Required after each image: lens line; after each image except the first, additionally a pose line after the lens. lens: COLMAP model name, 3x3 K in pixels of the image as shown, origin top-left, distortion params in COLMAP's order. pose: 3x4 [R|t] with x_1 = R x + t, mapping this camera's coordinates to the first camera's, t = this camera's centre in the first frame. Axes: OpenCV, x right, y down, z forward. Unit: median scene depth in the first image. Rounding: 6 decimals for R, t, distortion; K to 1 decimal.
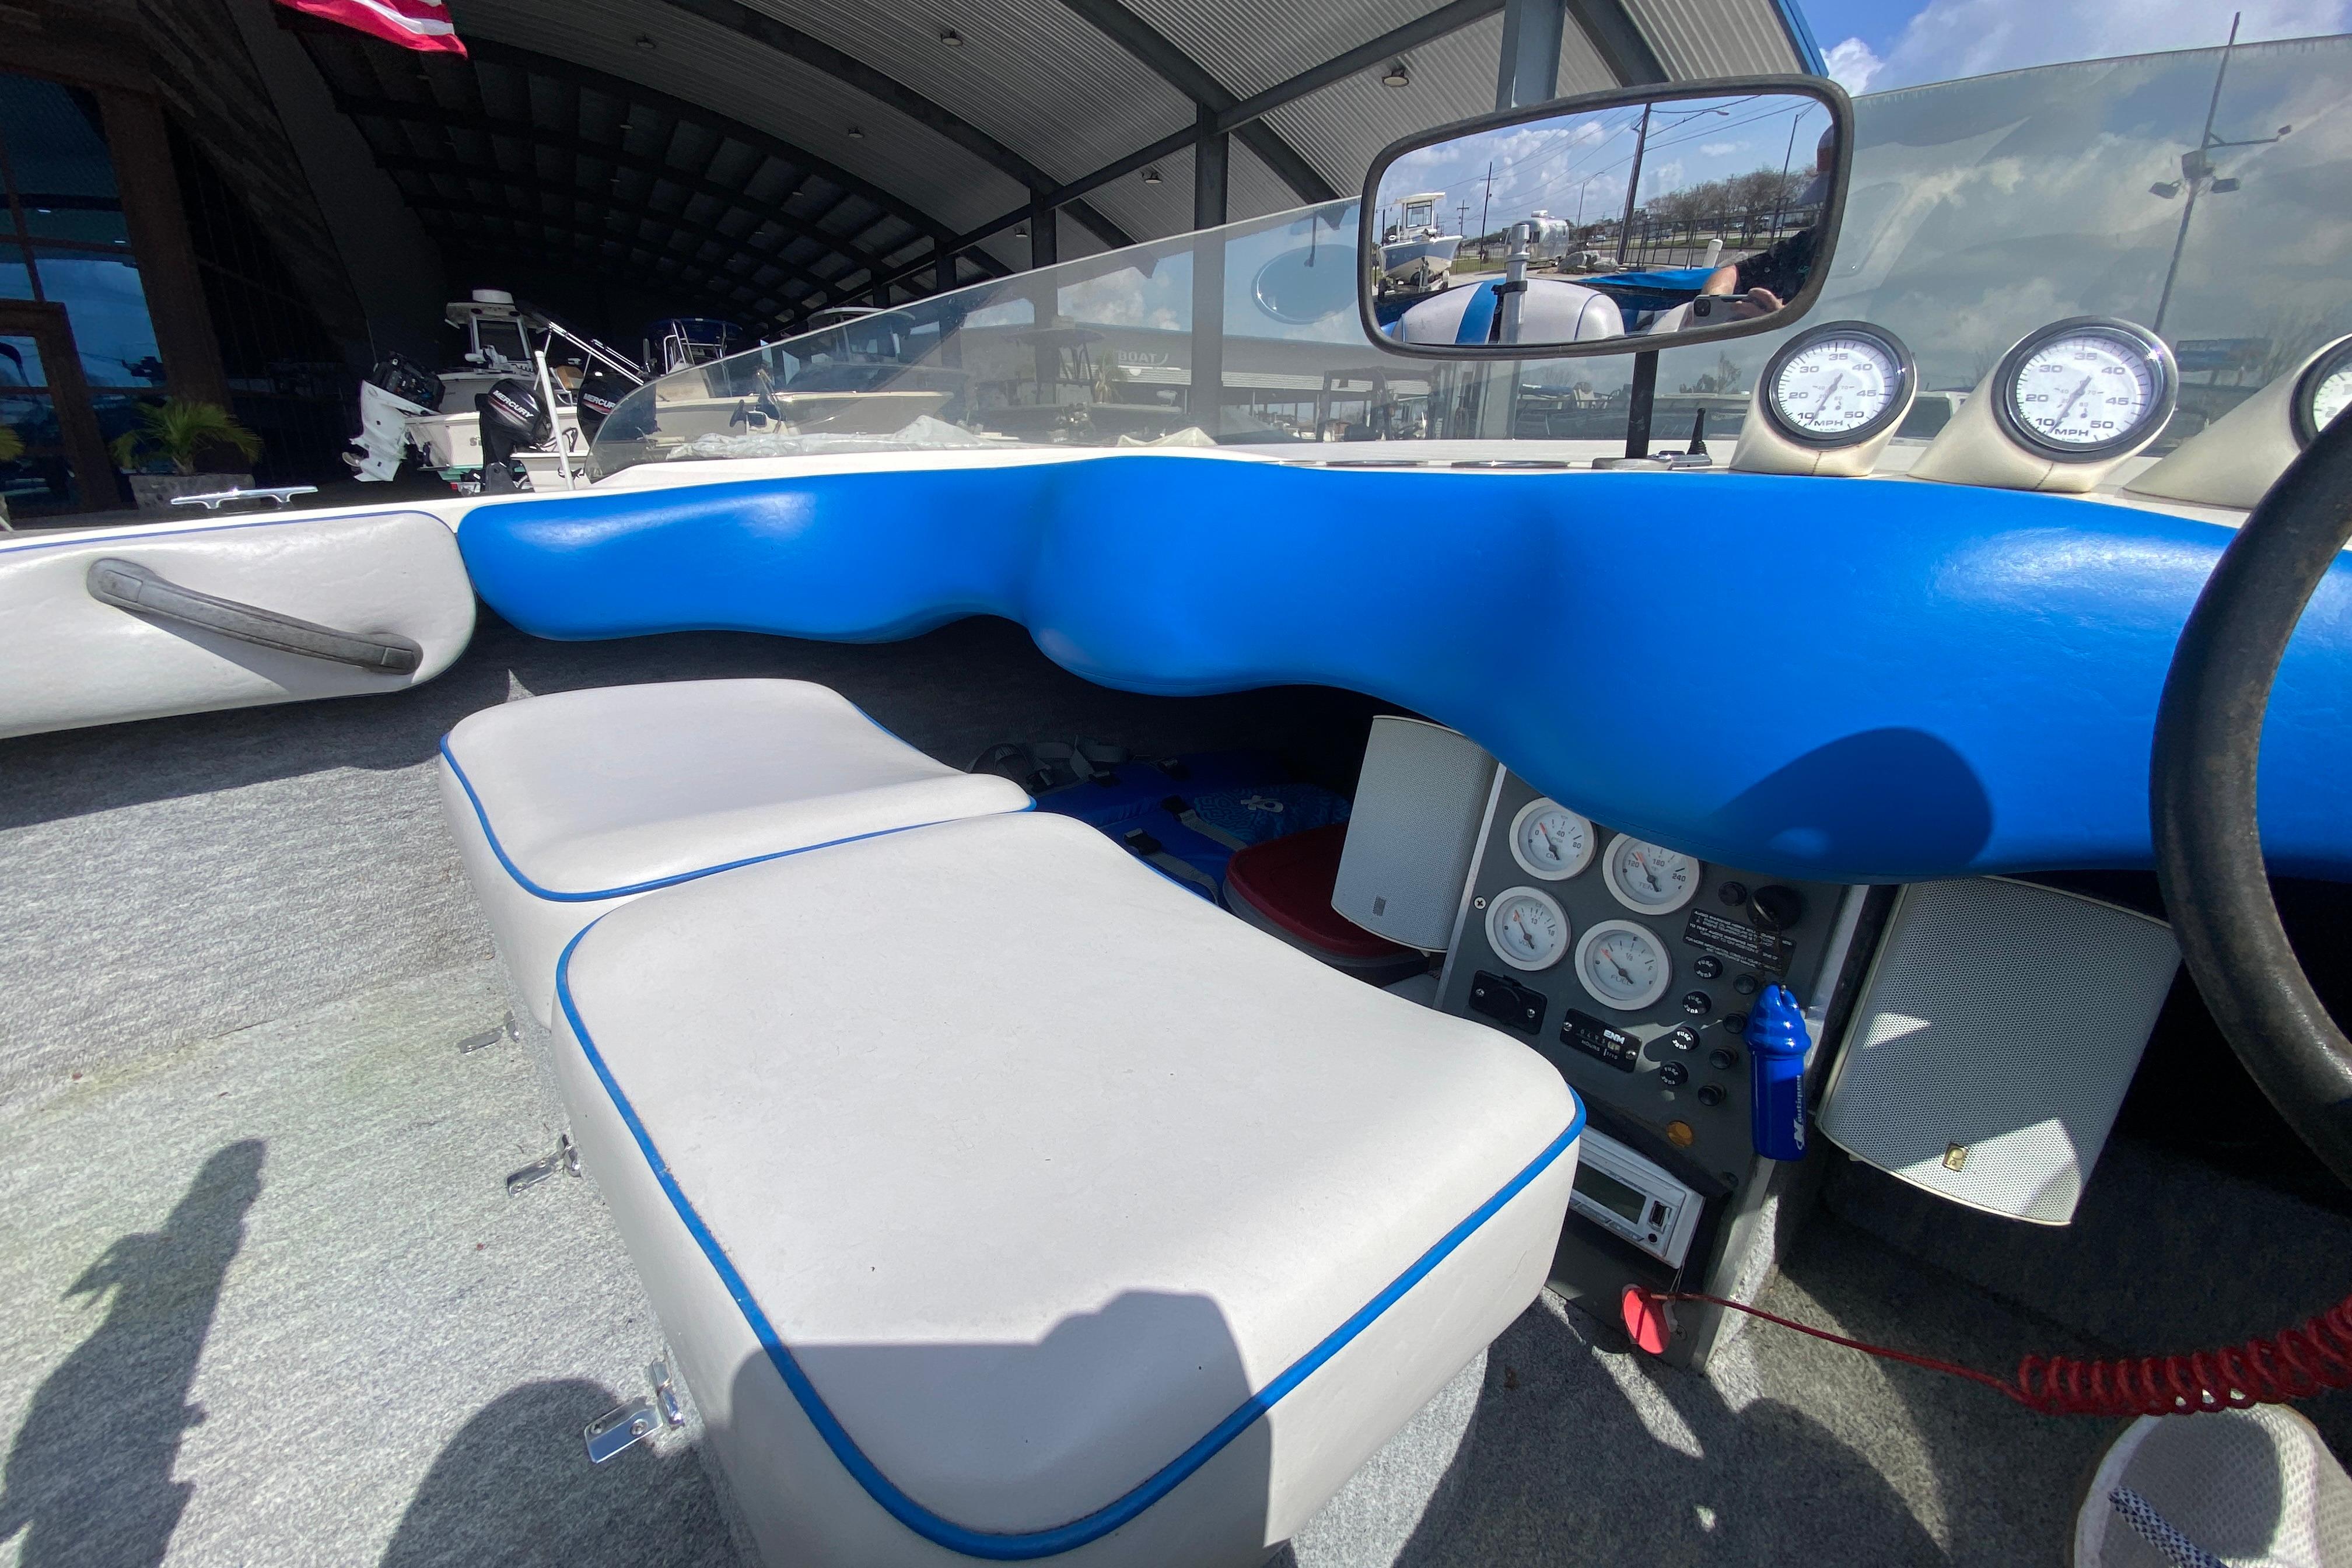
lens RADIAL K [[964.0, 0, 1173.8], [0, 964.0, 792.3], [0, 0, 1]] dist [0.001906, -0.014500]
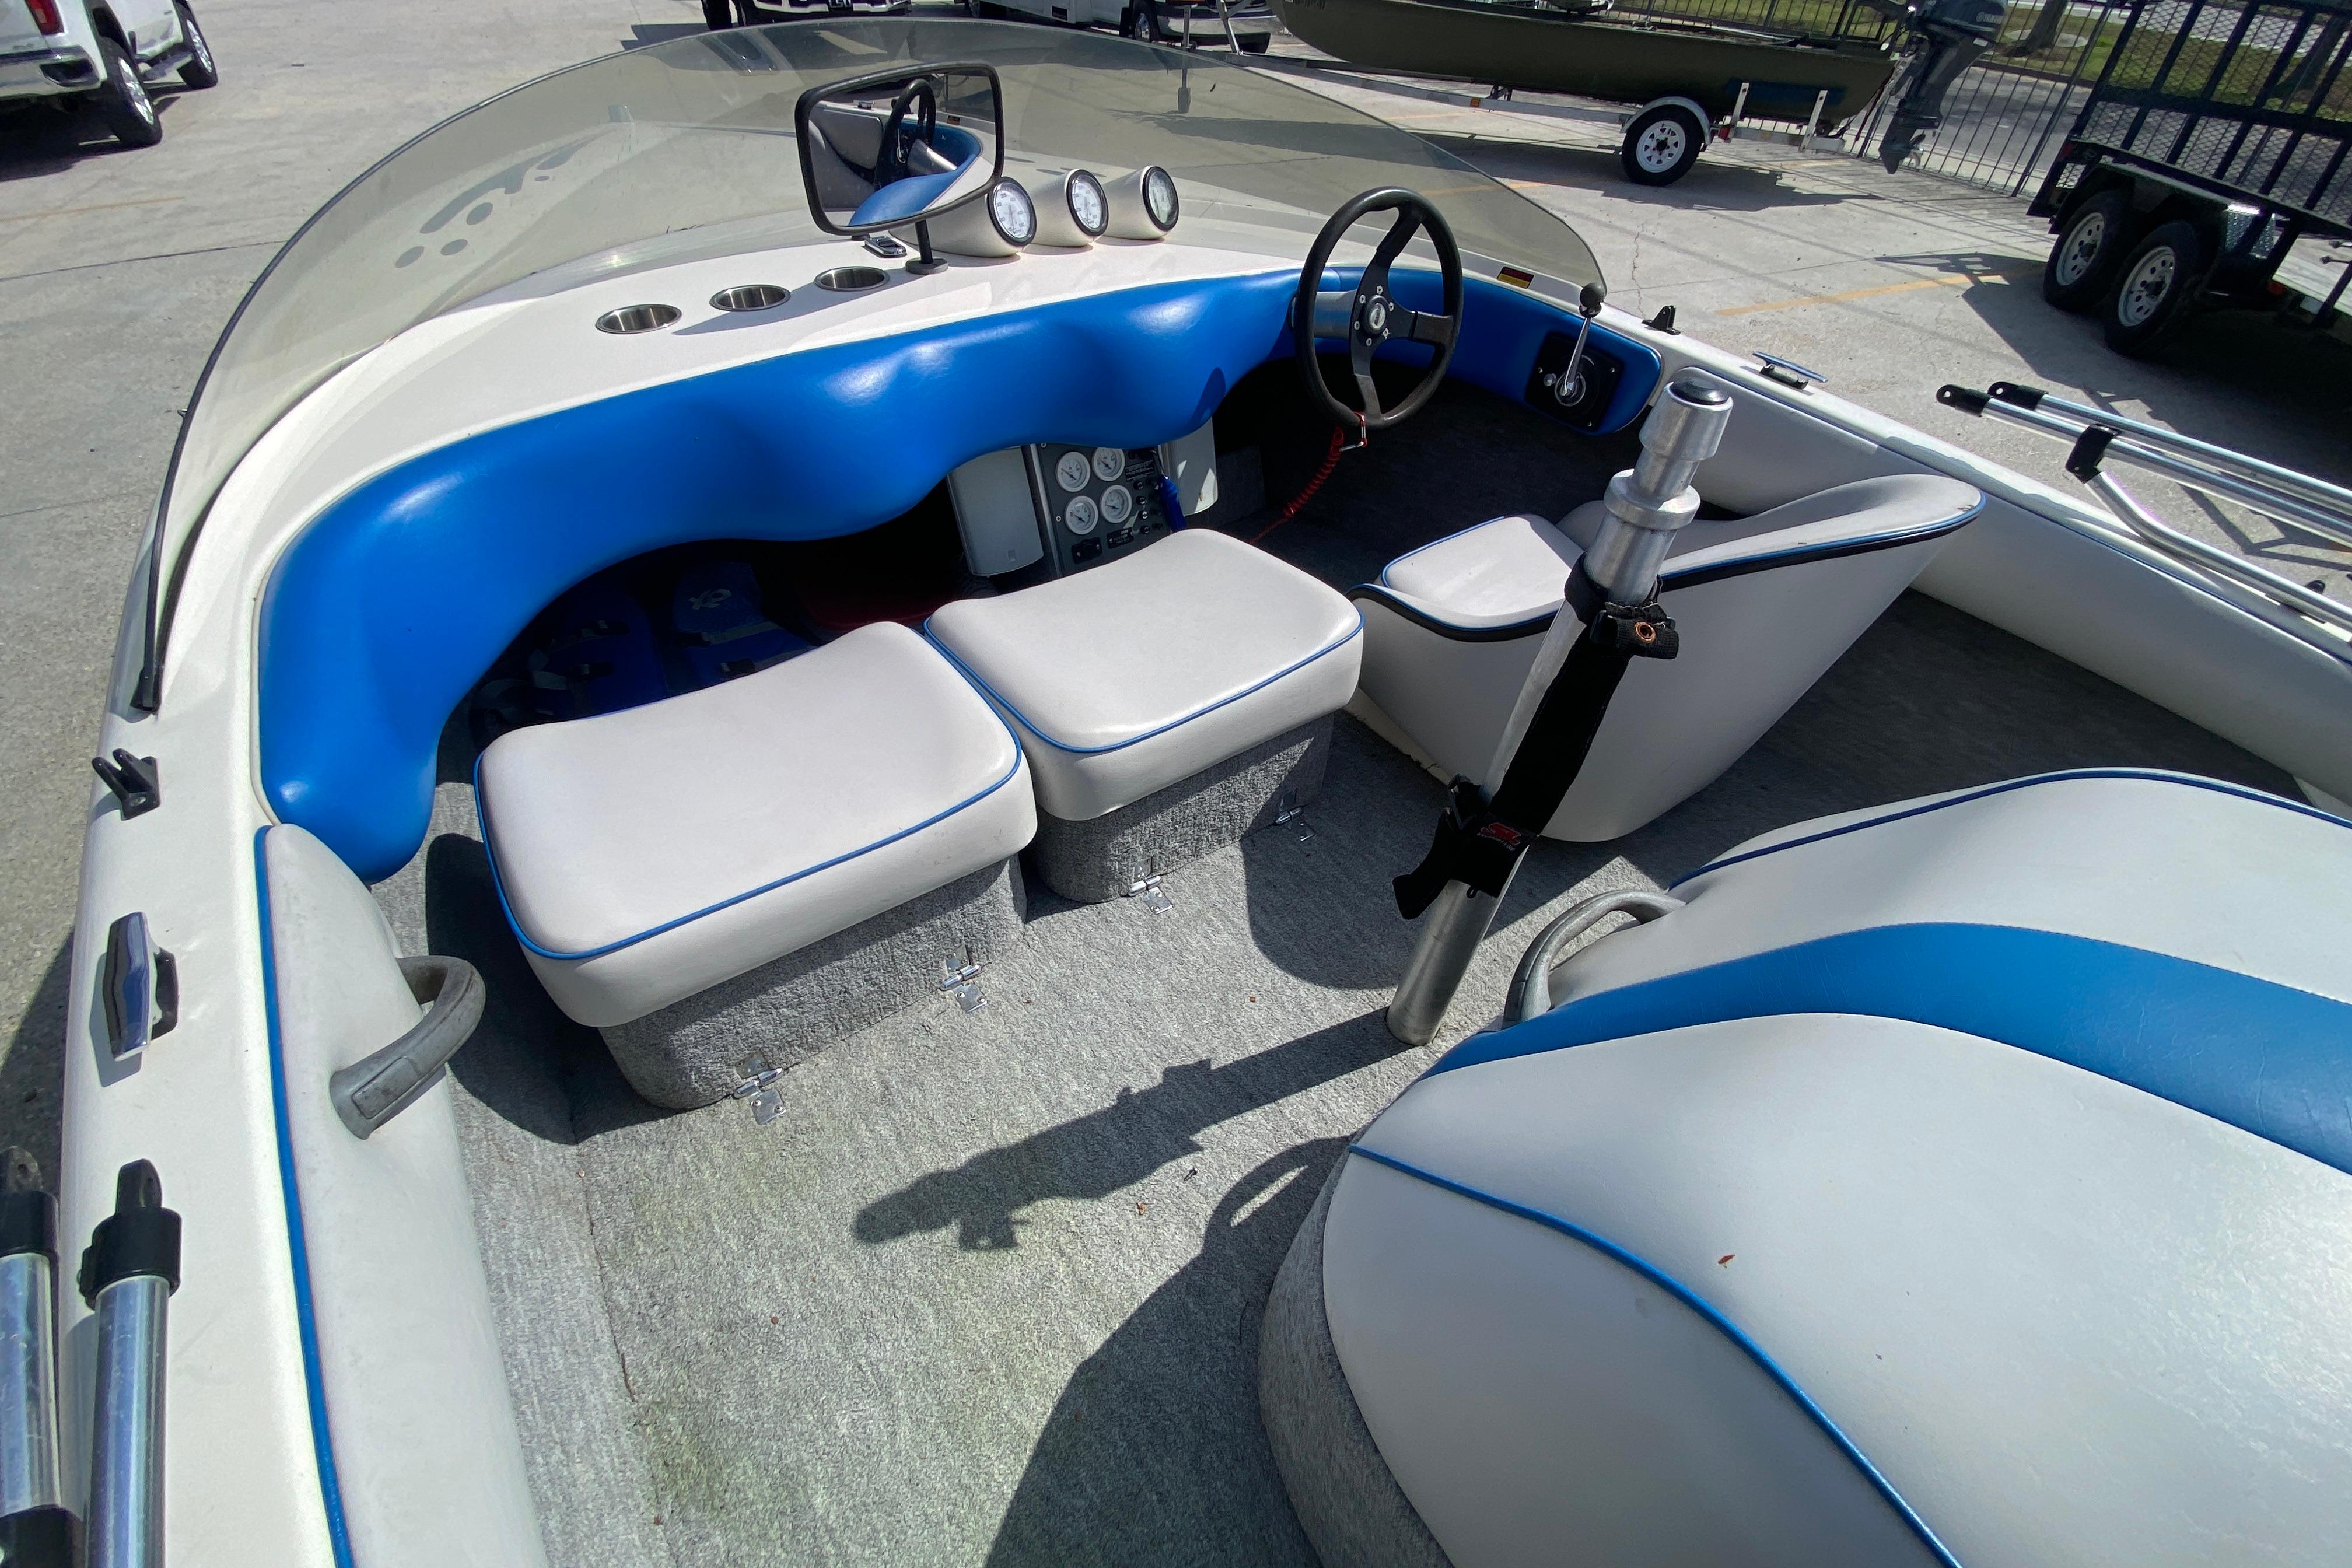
lens RADIAL K [[977.5, 0, 1174.6], [0, 977.5, 815.0], [0, 0, 1]] dist [0.007291, -0.015229]
pose [[0.104959, -0.705639, 0.700754, -1.929002], [0.313379, 0.692214, 0.650102, -0.891755], [-0.943810, 0.151368, 0.293786, 0.255421]]
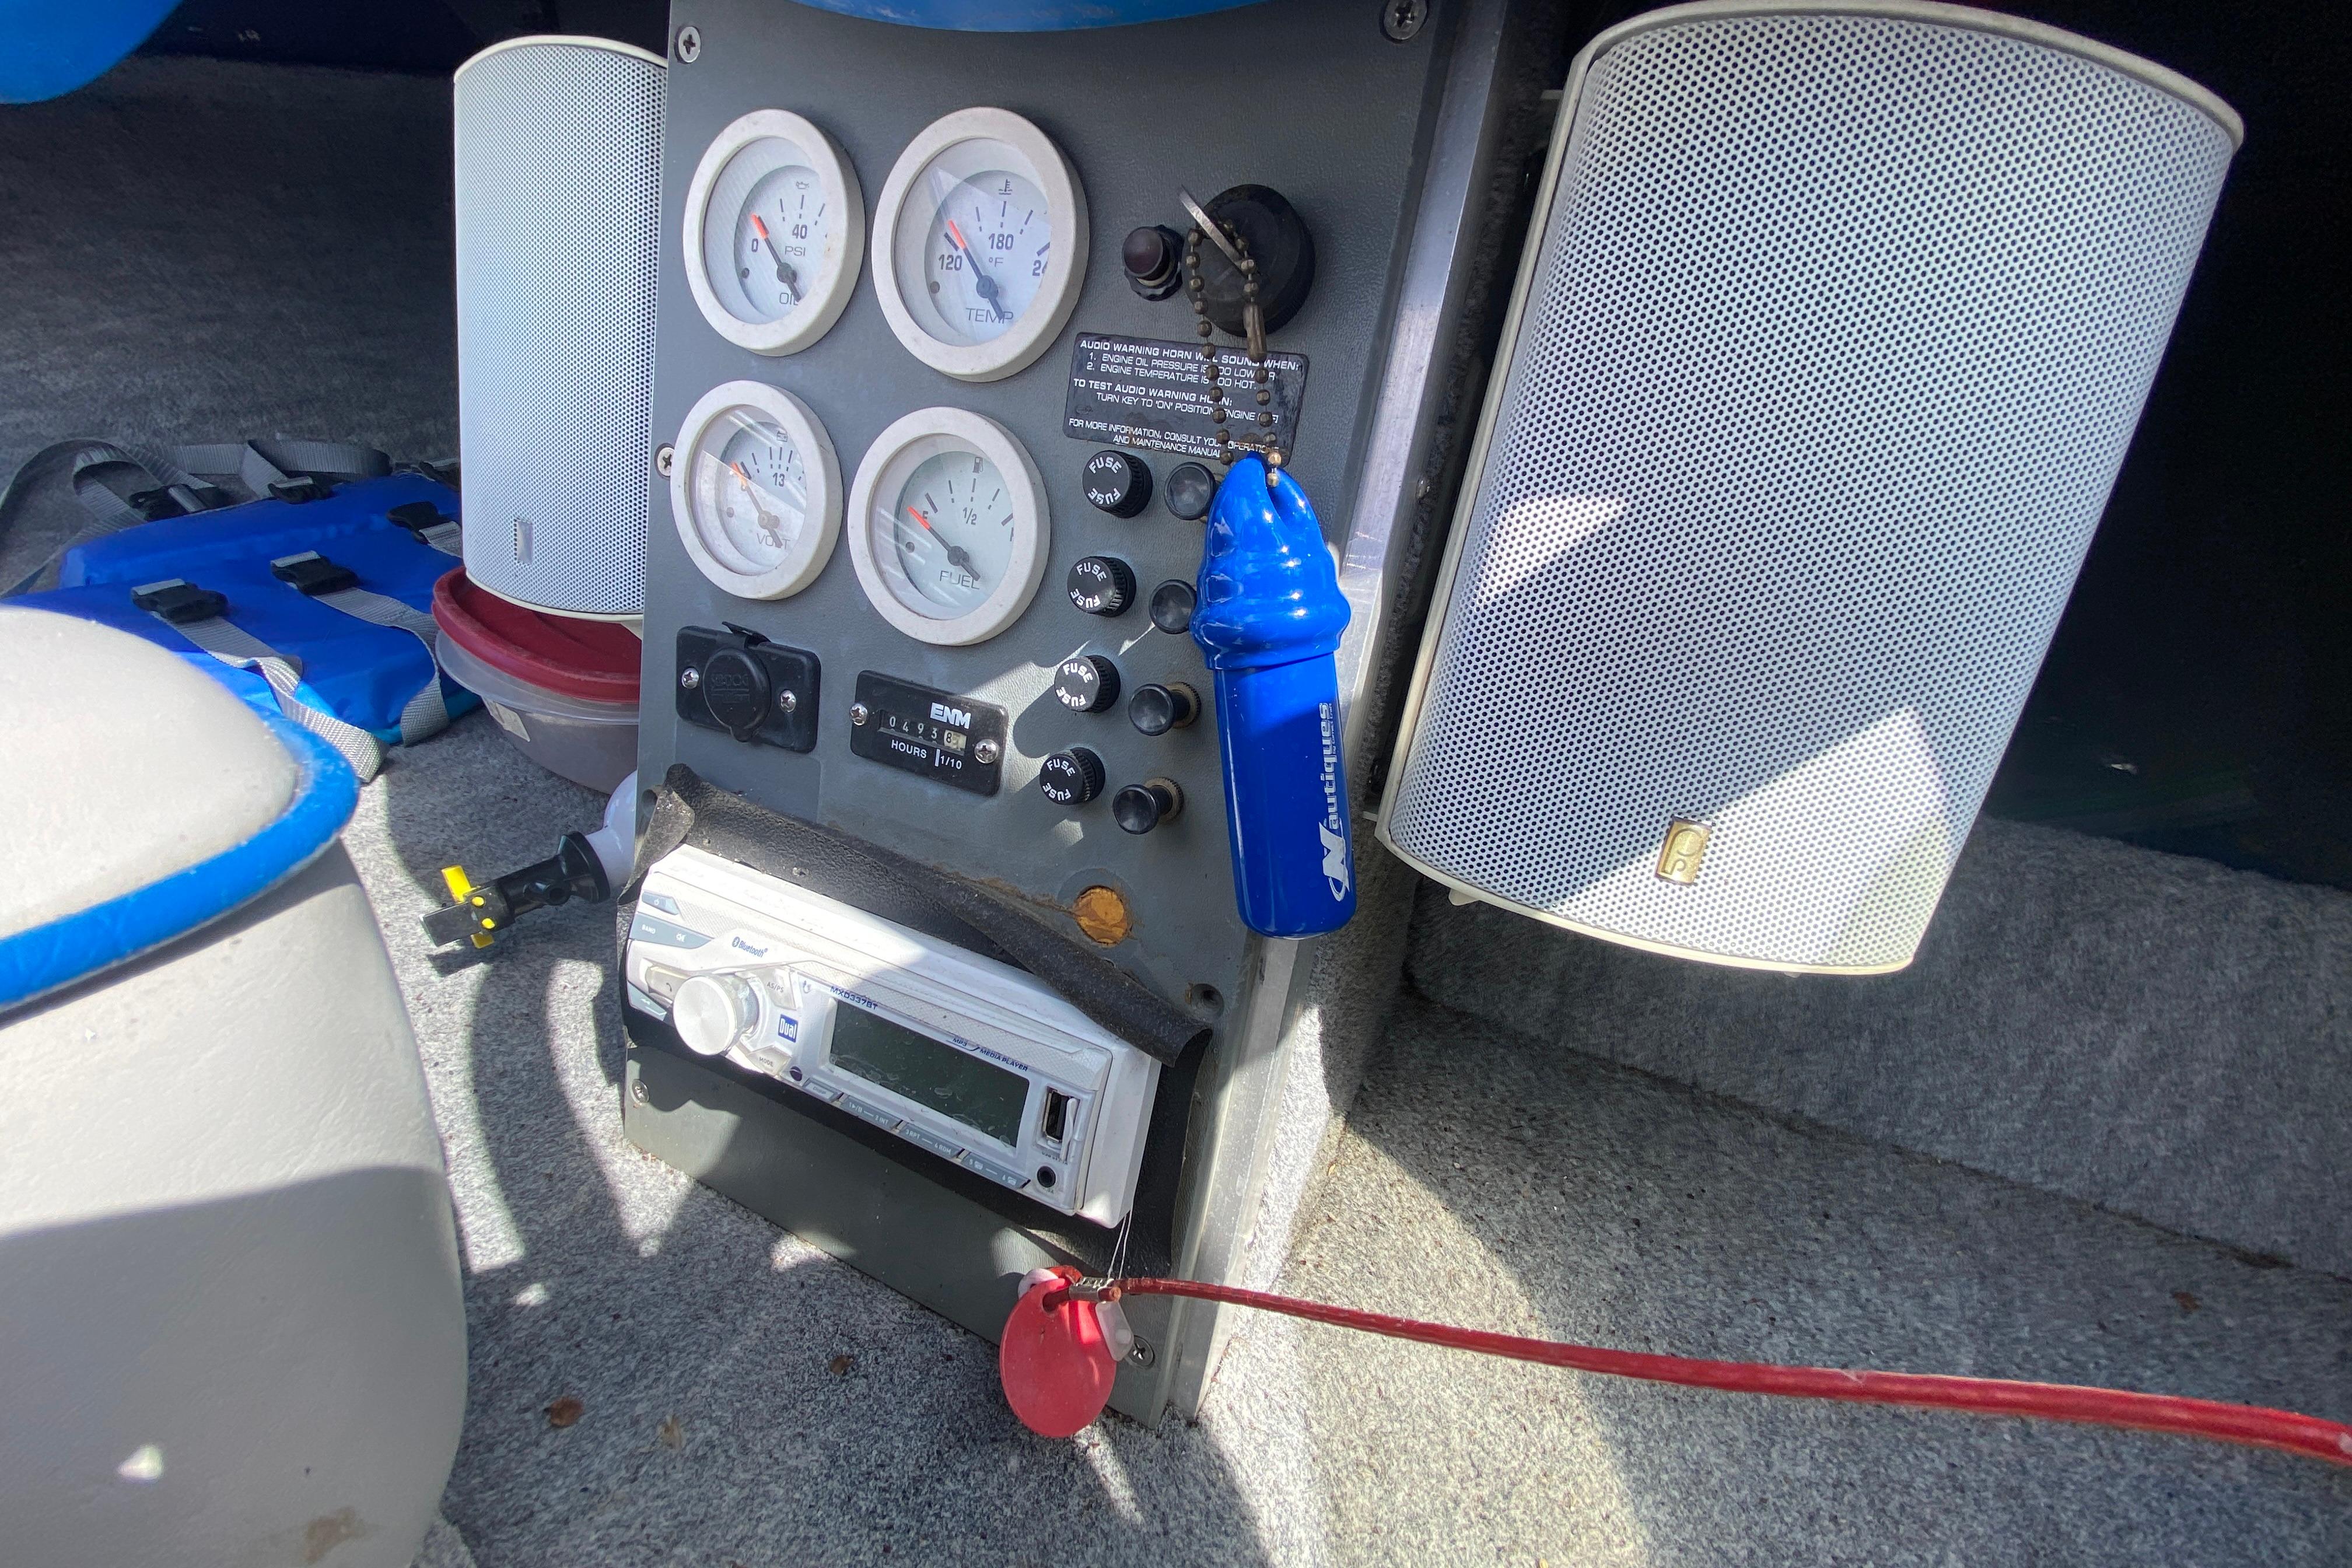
lens RADIAL K [[1054.9, 0, 1201.7], [0, 1054.9, 815.1], [0, 0, 1]] dist [0.000201, -0.017470]
pose [[0.918398, -0.148230, 0.366842, 0.404770], [0.076426, 0.976169, 0.203107, 0.223090], [-0.388206, -0.158496, 0.907841, 0.577481]]
